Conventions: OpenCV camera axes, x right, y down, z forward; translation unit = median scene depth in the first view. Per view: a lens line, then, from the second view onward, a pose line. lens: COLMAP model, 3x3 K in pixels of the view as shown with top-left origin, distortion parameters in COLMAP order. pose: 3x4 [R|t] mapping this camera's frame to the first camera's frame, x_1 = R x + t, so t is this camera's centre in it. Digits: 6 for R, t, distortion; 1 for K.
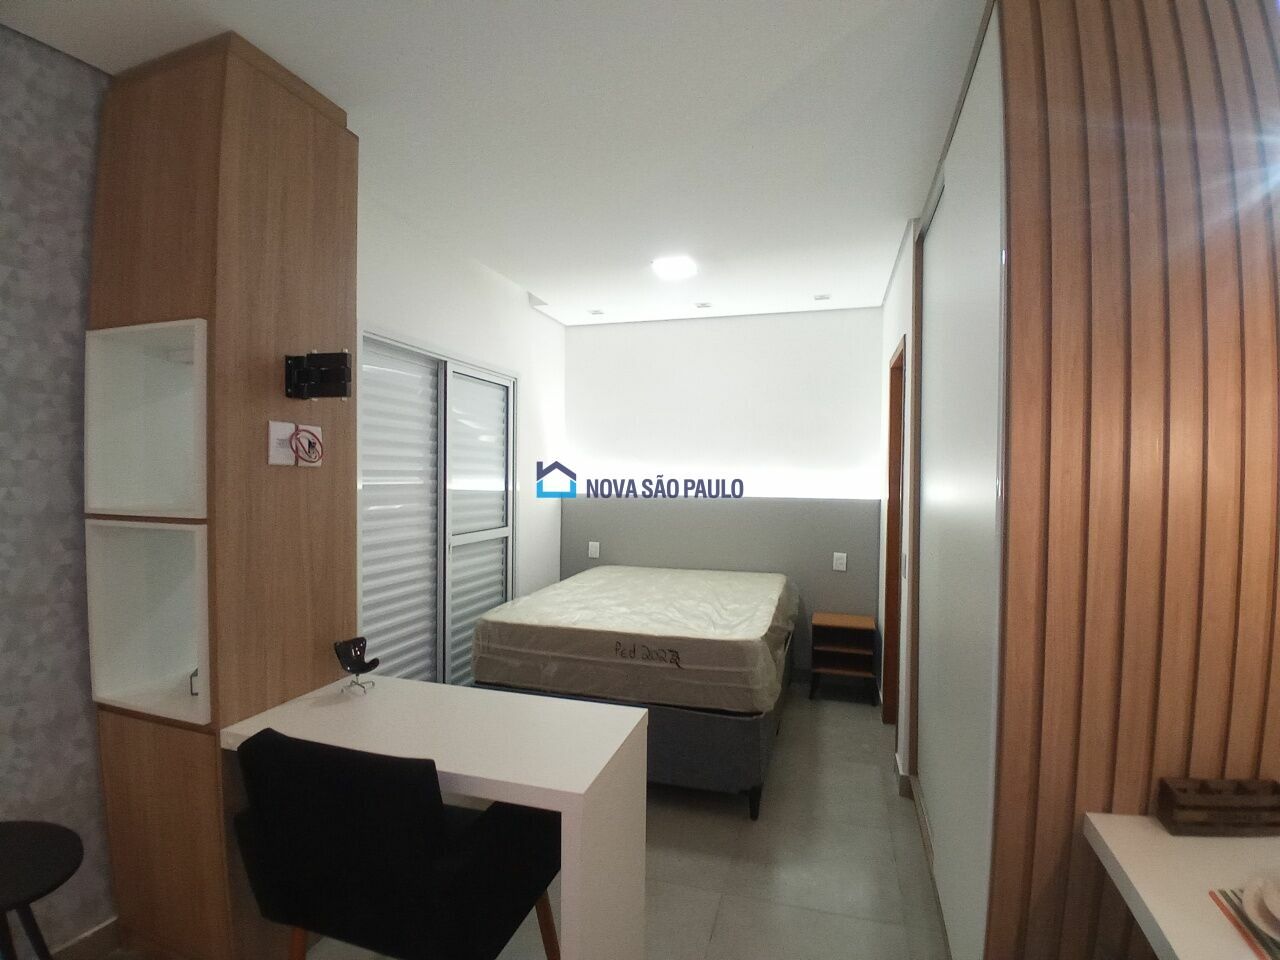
lens RADIAL K [[632.7, 0, 640.0], [0, 632.7, 480.0], [0, 0, 1]] dist [-0.001931, -0.038785]
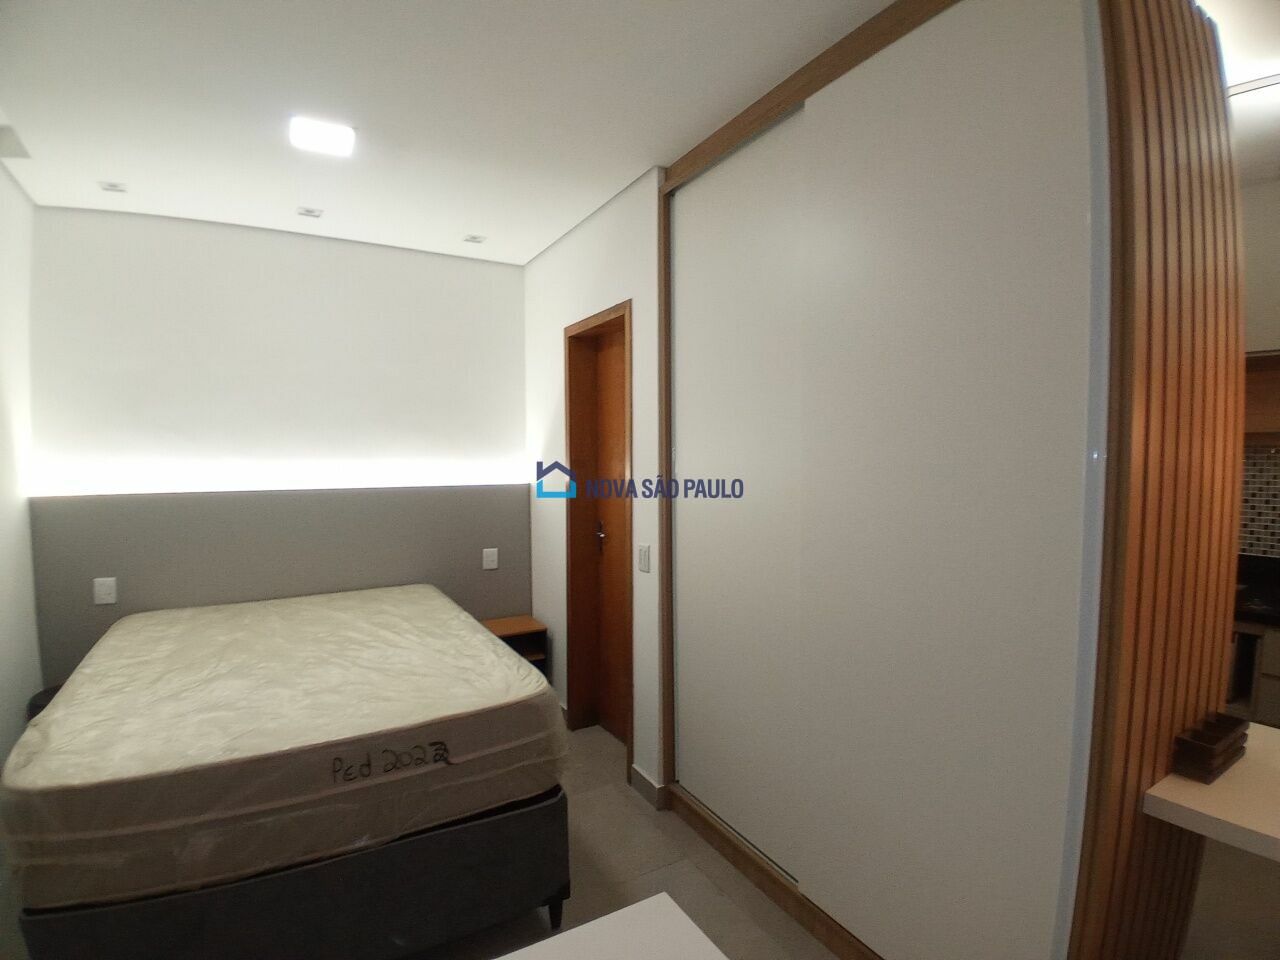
lens RADIAL K [[632.7, 0, 640.0], [0, 632.7, 480.0], [0, 0, 1]] dist [-0.001931, -0.038785]
pose [[0.688422, -0.045327, 0.723892, -0.250973], [0.019164, 0.998834, 0.044317, -0.017294], [-0.725057, -0.016636, 0.688488, 0.415590]]
